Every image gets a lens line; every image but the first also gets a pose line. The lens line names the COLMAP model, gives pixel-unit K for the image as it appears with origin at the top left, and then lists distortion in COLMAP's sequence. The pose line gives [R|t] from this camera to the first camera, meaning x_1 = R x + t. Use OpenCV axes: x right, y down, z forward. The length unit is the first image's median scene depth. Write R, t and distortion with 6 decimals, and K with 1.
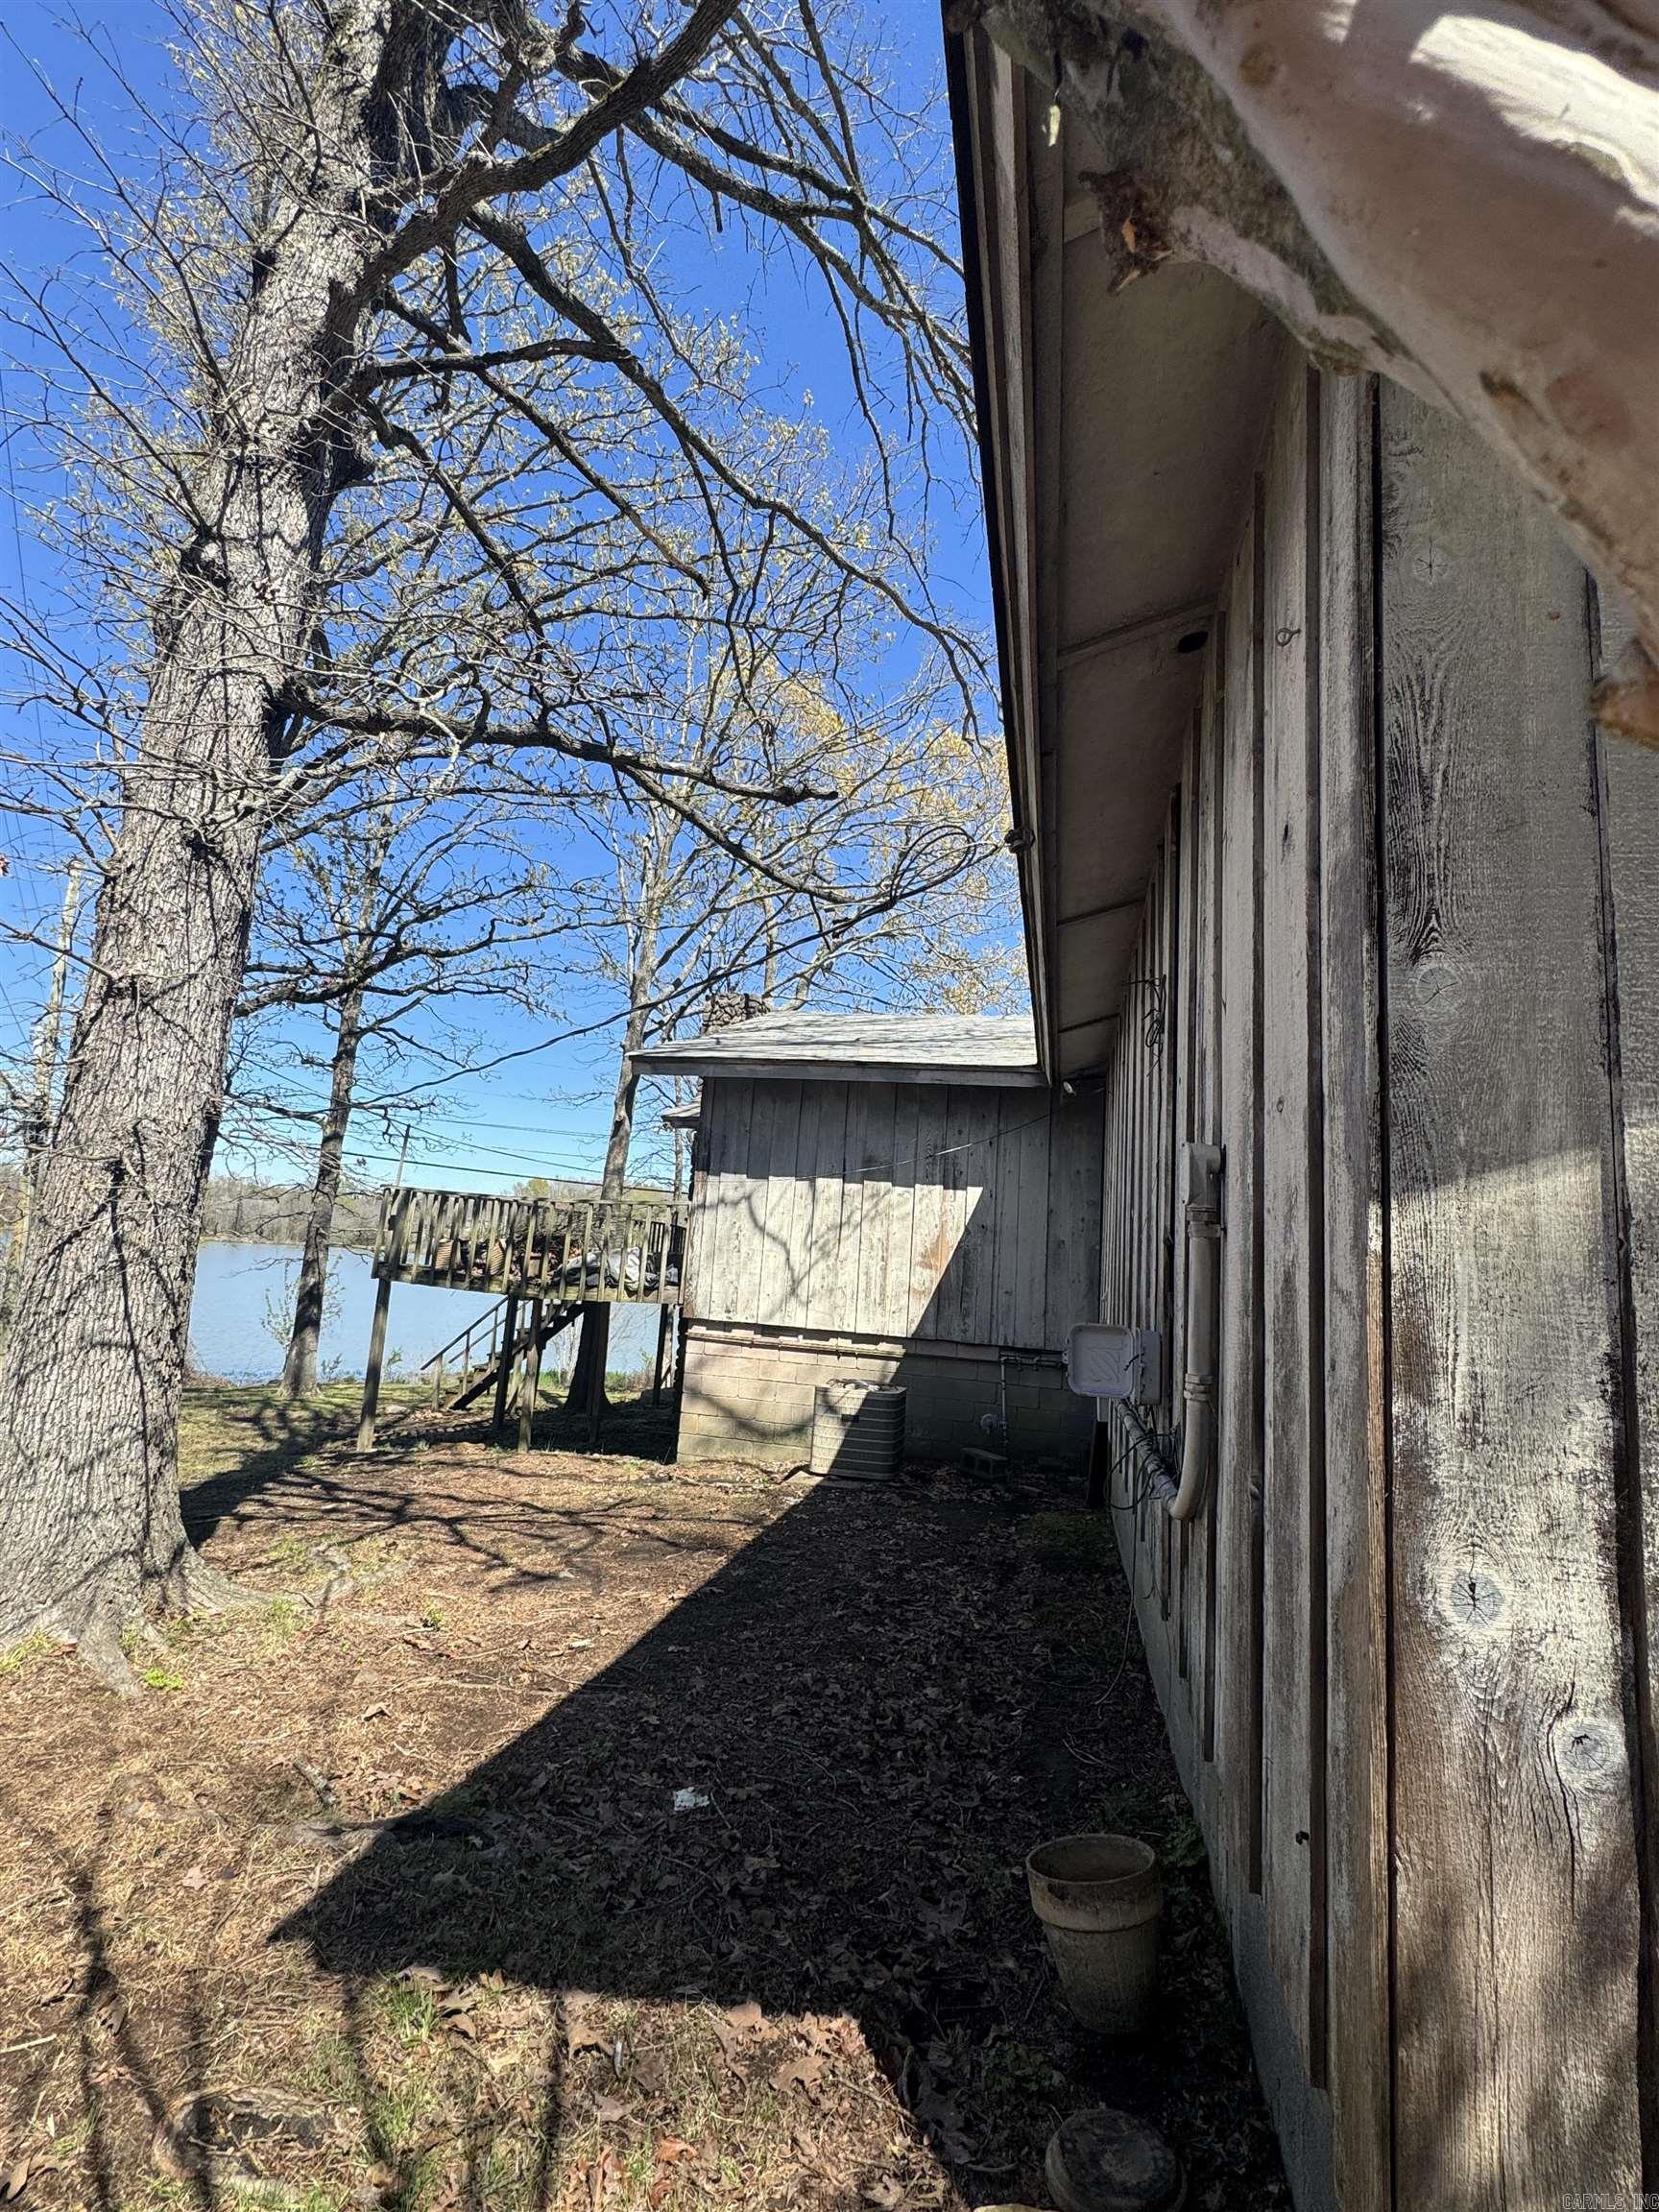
lens RADIAL K [[968.7, 0, 829.5], [0, 968.7, 1106.0], [0, 0, 1]] dist [-0.000160, -0.001922]
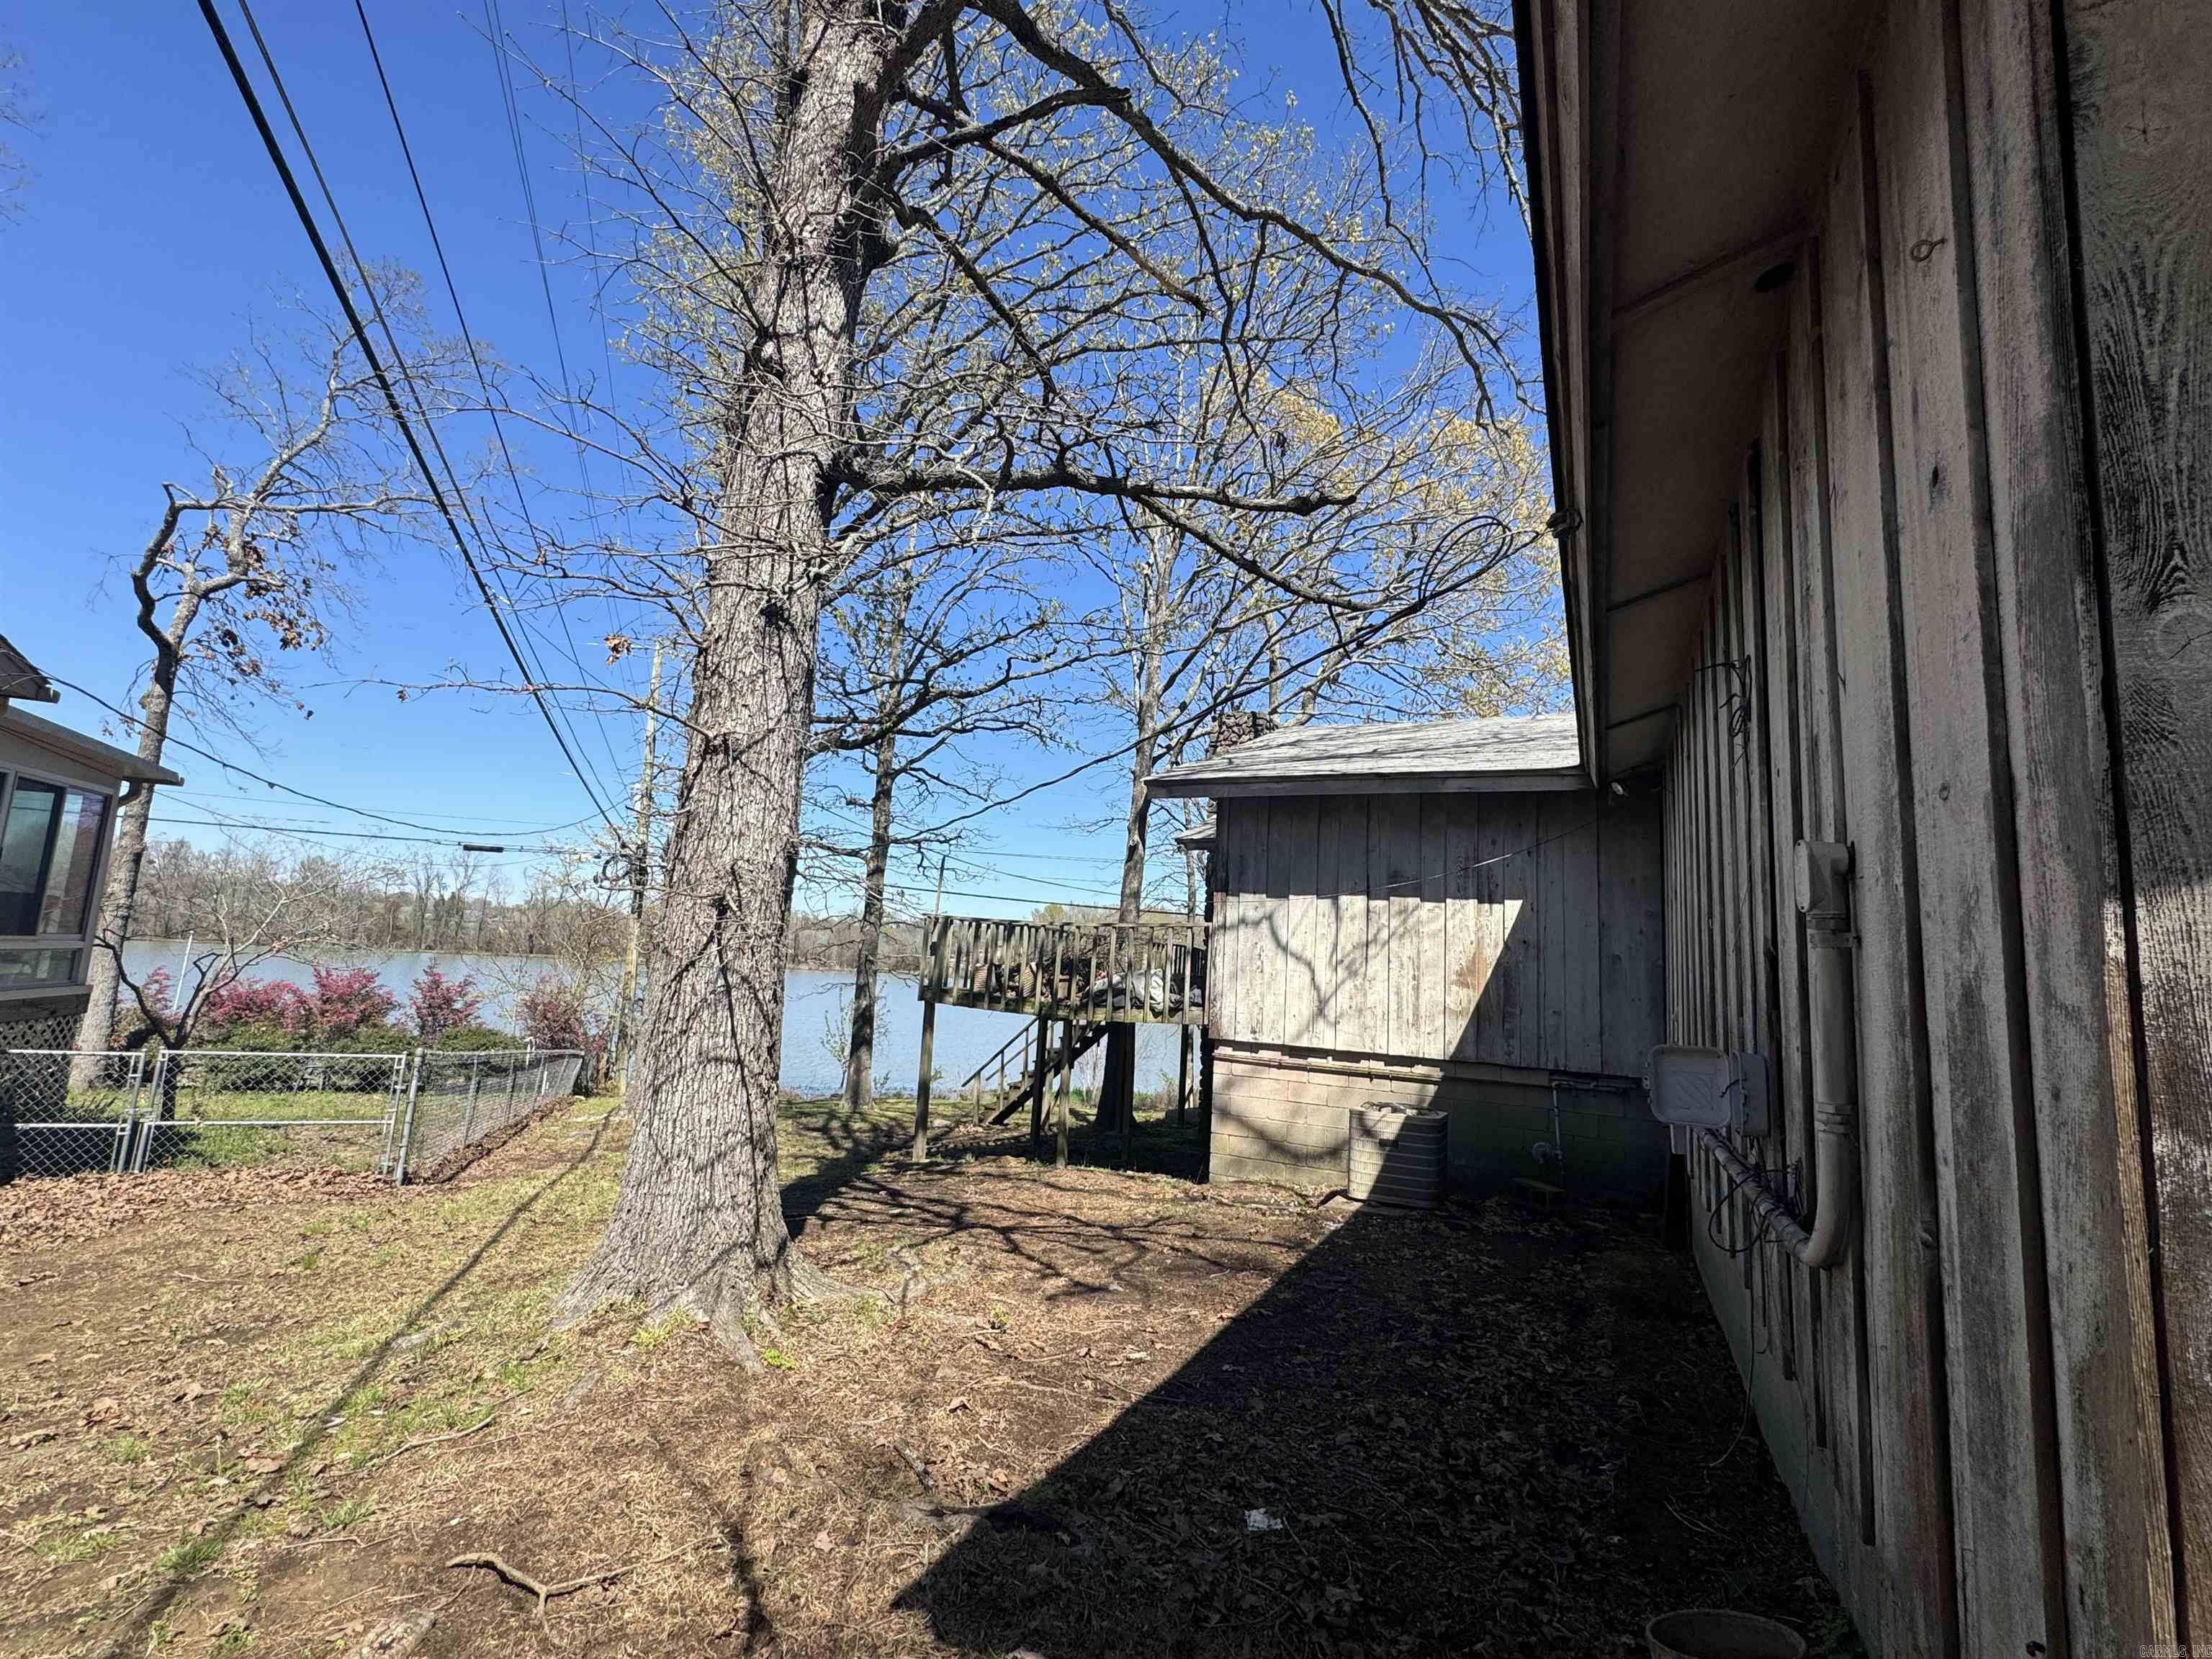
lens RADIAL K [[971.8, 0, 1113.1], [0, 971.8, 826.4], [0, 0, 1]] dist [-0.001700, -0.000496]
pose [[0.973122, -0.045751, -0.225700, -0.015760], [0.045774, 0.998939, -0.005132, 0.000065], [0.225695, -0.005337, 0.974183, -0.002134]]
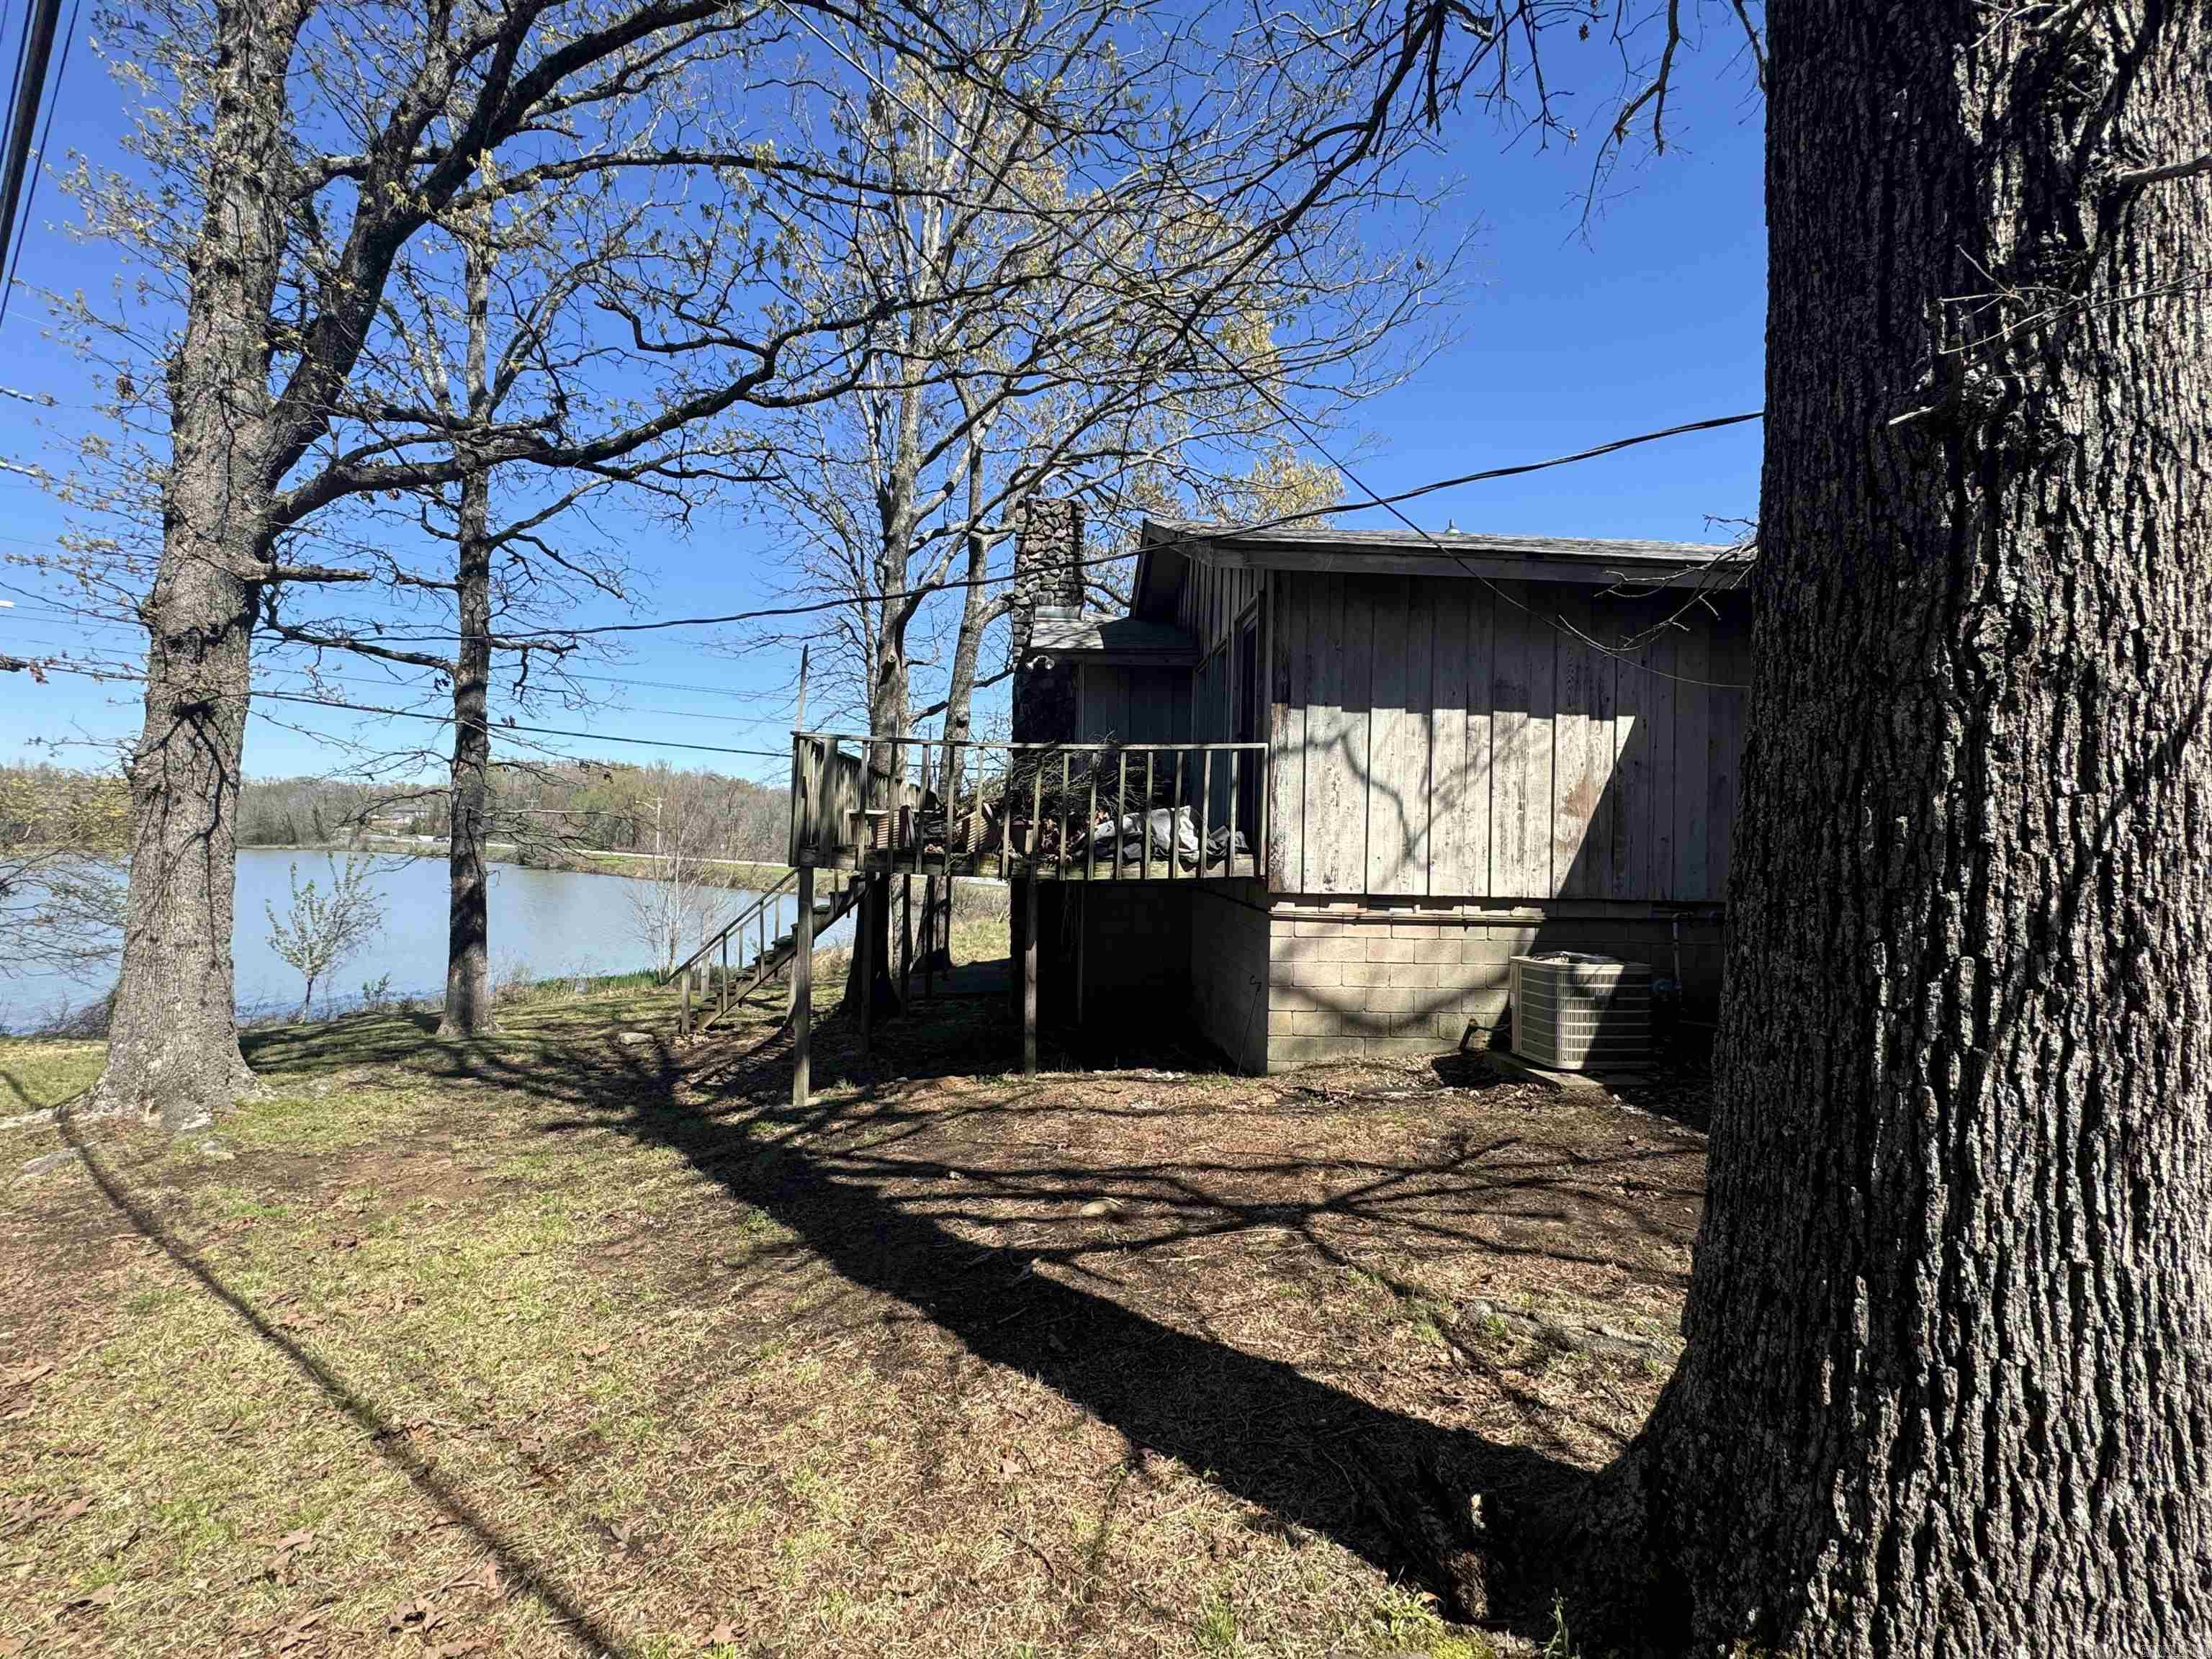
lens RADIAL K [[968.7, 0, 1106.0], [0, 968.7, 829.5], [0, 0, 1]] dist [-0.000160, -0.001922]
pose [[0.961464, -0.045739, 0.271098, -0.711062], [0.002557, 0.987509, 0.157542, 0.067171], [-0.274918, -0.150778, 0.949572, 0.451004]]
